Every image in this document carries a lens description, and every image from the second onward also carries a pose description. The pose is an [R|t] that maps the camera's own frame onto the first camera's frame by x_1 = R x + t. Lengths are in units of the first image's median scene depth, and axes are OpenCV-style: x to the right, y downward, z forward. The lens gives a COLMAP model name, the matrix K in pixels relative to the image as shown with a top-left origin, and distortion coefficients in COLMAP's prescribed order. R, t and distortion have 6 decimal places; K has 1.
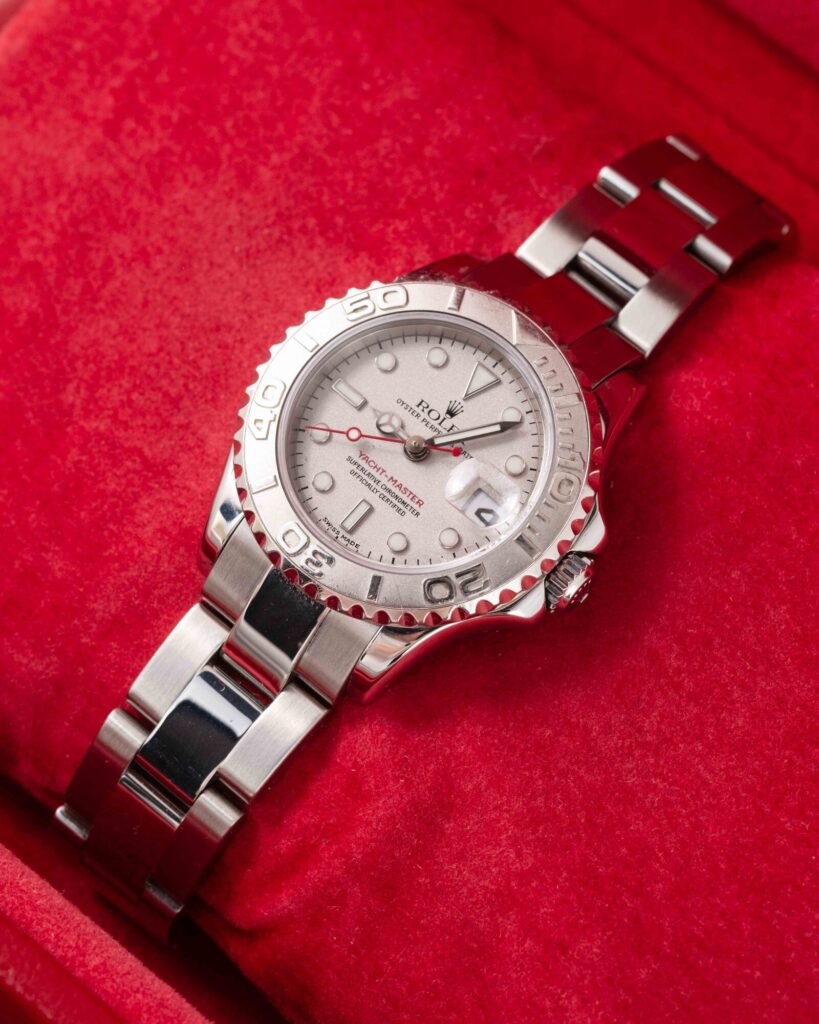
lens RADIAL K [[4055.7, 0, 396.1], [0, 4055.7, 470.0], [0, 0, 1]] dist [0.257721, 0.192588]
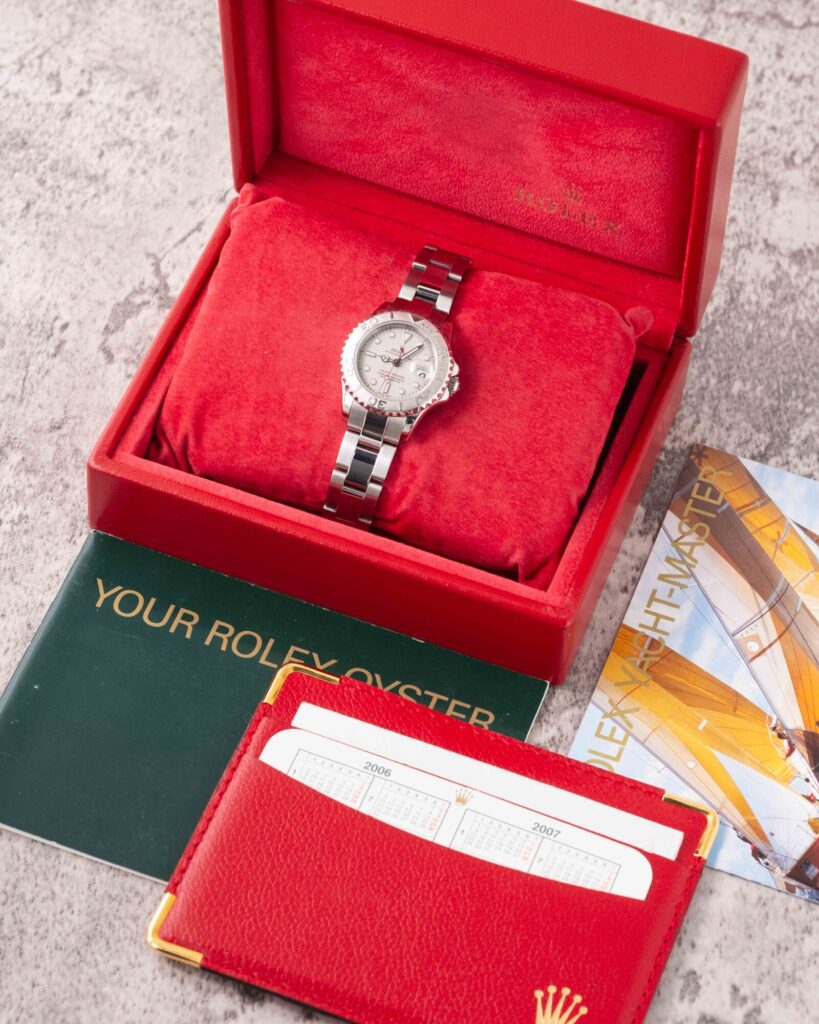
lens RADIAL K [[3136.8, 0, 409.5], [0, 3136.8, 512.0], [0, 0, 1]] dist [-0.001626, 2.318648]
pose [[0.932172, -0.334025, 0.139579, -0.376668], [0.329025, 0.942528, 0.058172, -0.035382], [-0.150987, -0.008301, 0.988501, -1.500305]]
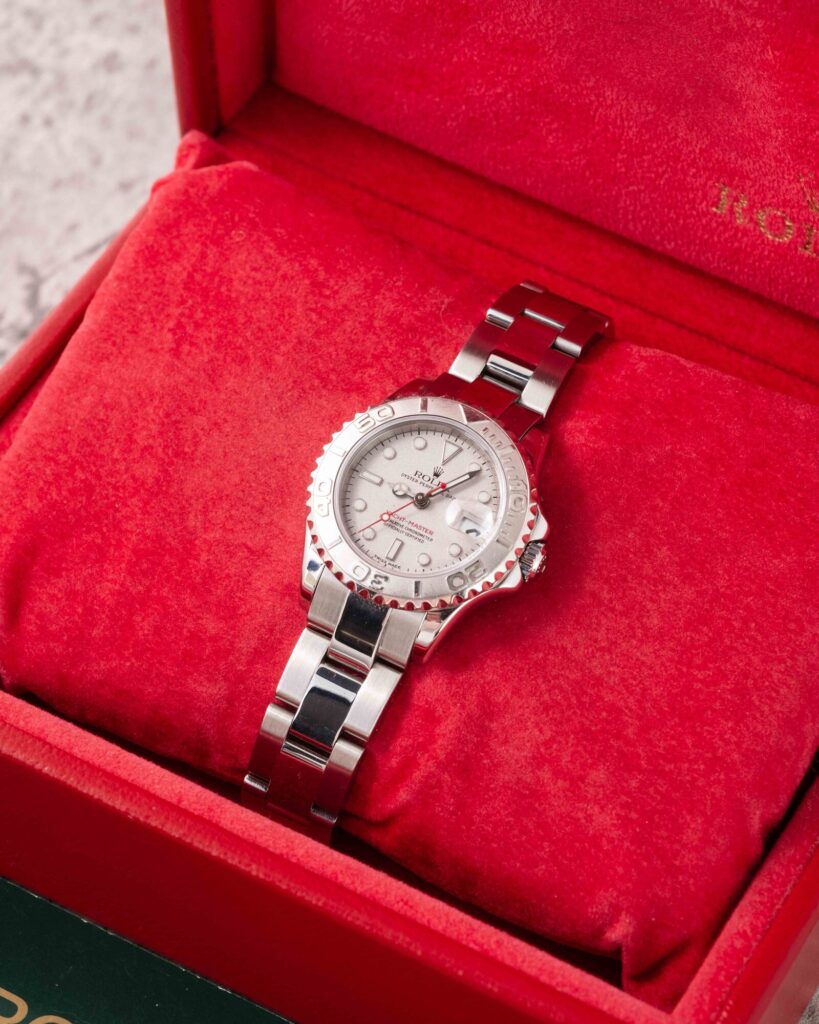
lens RADIAL K [[3702.5, 0, 409.5], [0, 3702.5, 512.0], [0, 0, 1]] dist [0.157524, 1.581025]
pose [[0.973060, -0.216413, 0.079494, -0.115323], [0.220243, 0.974499, -0.042959, 0.060226], [-0.068170, 0.059310, 0.995909, -0.448248]]
